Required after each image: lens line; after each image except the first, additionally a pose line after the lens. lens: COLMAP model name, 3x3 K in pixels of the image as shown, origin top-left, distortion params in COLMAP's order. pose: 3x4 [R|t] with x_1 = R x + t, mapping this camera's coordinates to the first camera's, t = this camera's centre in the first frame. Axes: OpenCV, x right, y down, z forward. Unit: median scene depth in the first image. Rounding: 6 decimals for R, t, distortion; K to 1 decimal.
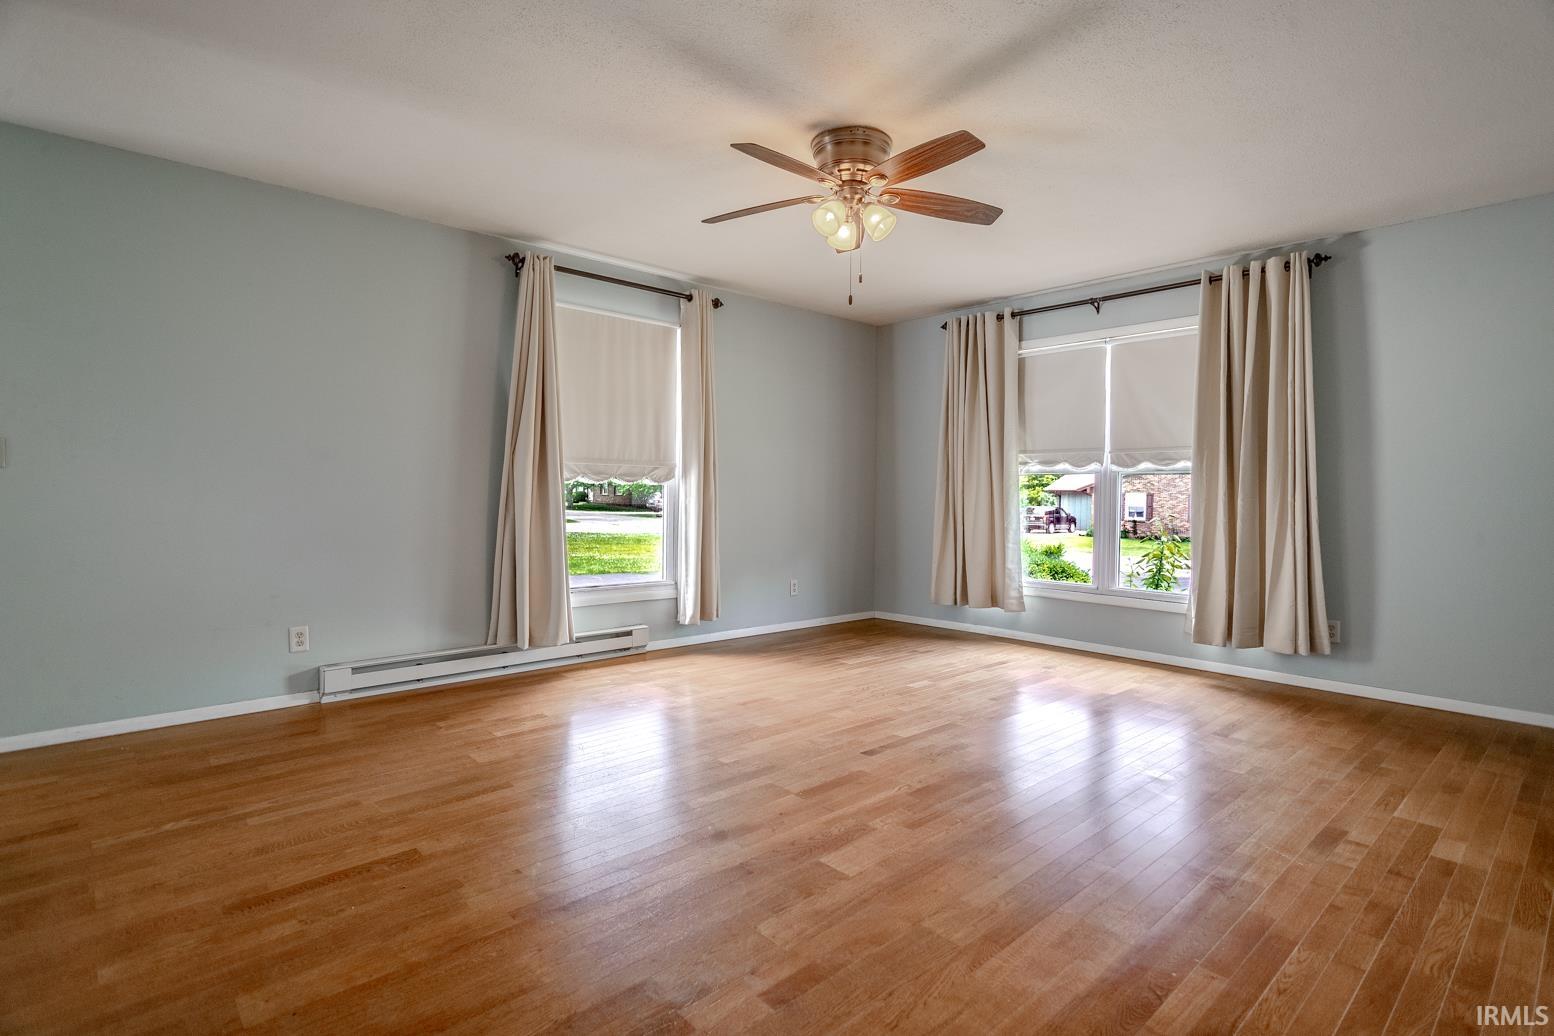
lens RADIAL K [[771.3, 0, 779.3], [0, 771.3, 515.5], [0, 0, 1]] dist [0.001271, -0.000661]
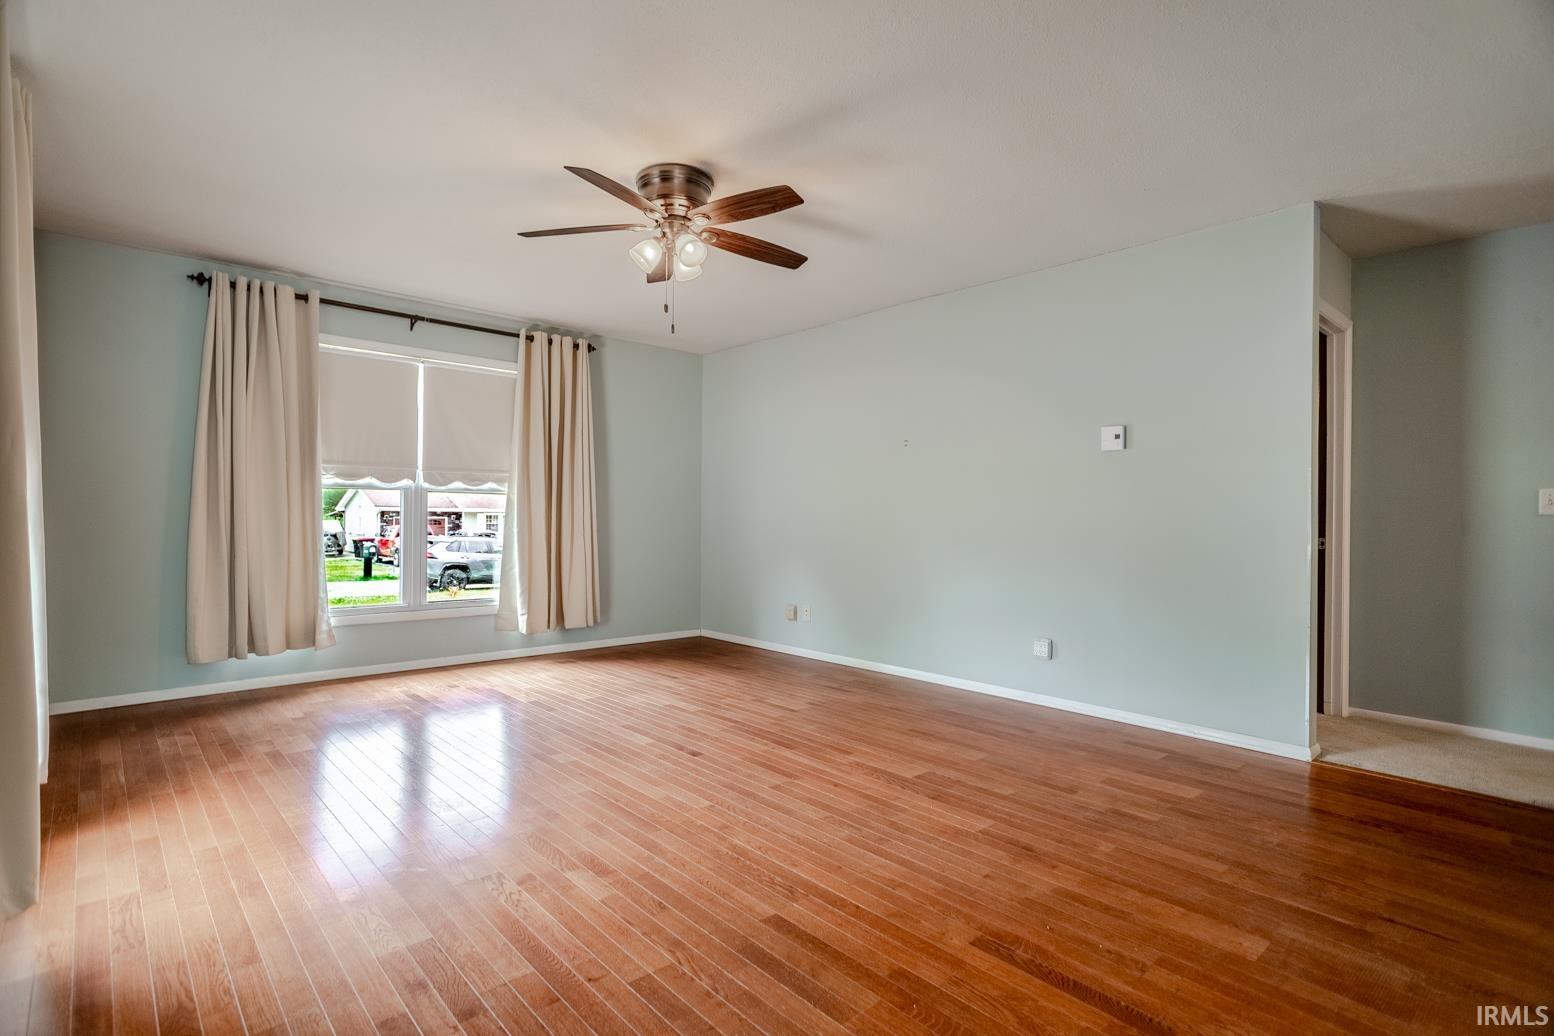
lens RADIAL K [[757.7, 0, 780.0], [0, 757.7, 513.6], [0, 0, 1]] dist [-0.002161, -0.000492]
pose [[-0.002563, -0.004118, 0.999988, -0.774041], [0.019501, 0.999801, 0.004167, -0.025793], [-0.999807, 0.019512, -0.002482, 0.718265]]
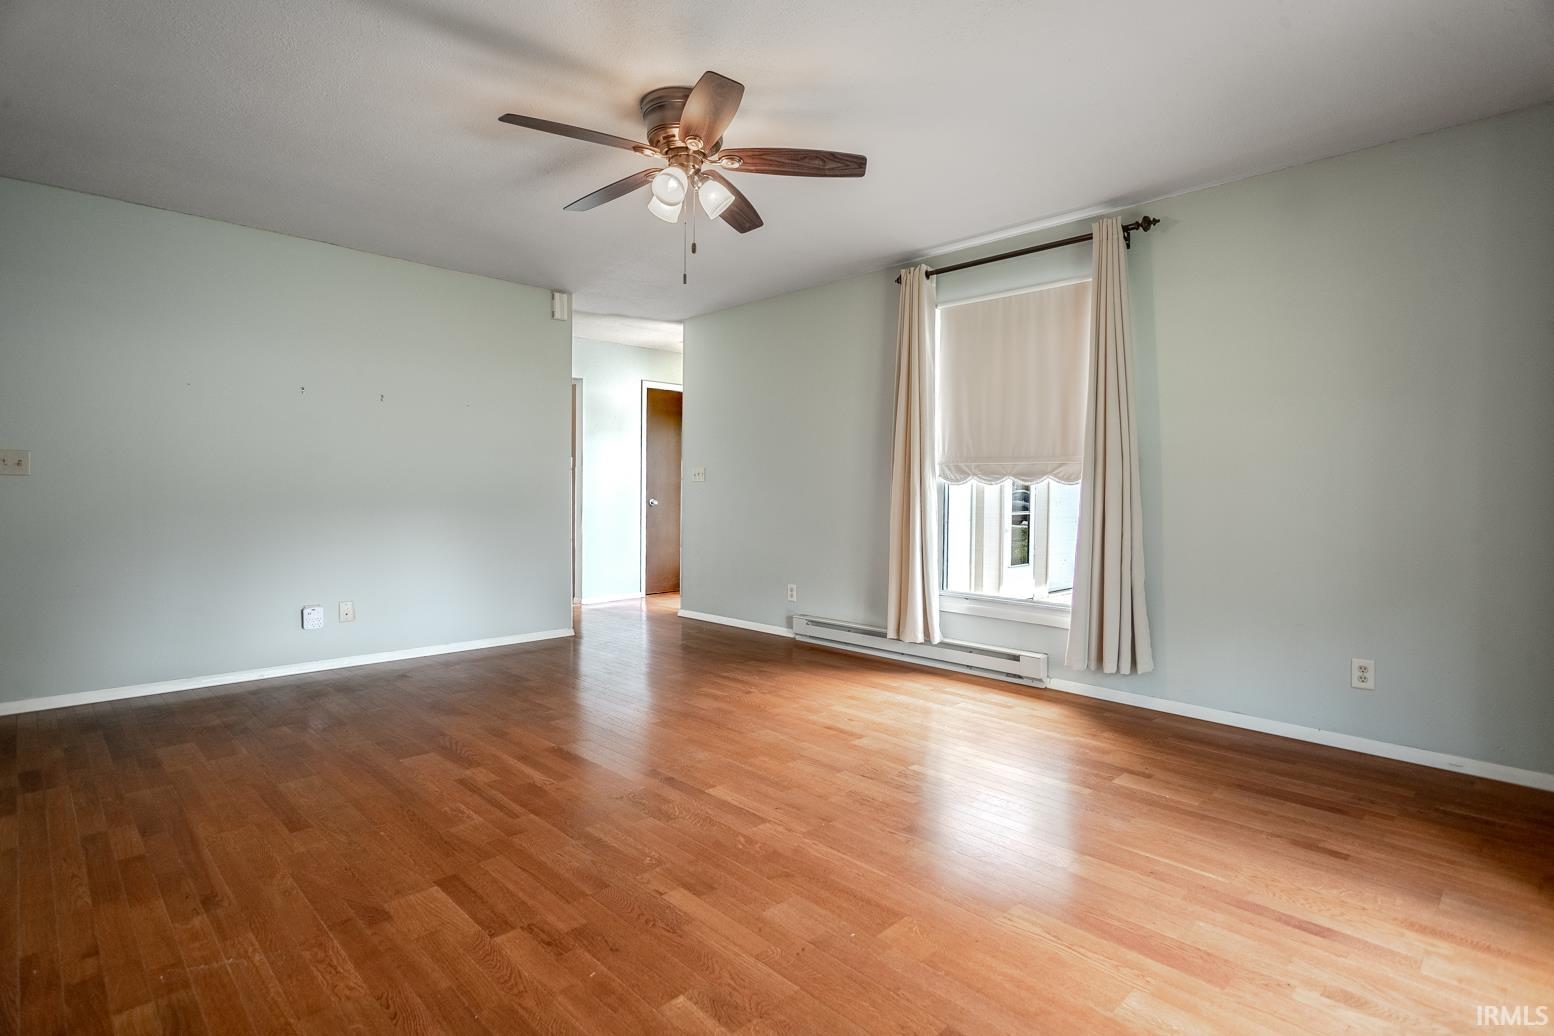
lens RADIAL K [[771.3, 0, 779.3], [0, 771.3, 515.5], [0, 0, 1]] dist [0.001271, -0.000661]
pose [[0.039064, 0.022827, -0.998976, 0.843162], [-0.038940, 0.999014, 0.021305, -0.018254], [0.998478, 0.038067, 0.039915, 0.903161]]
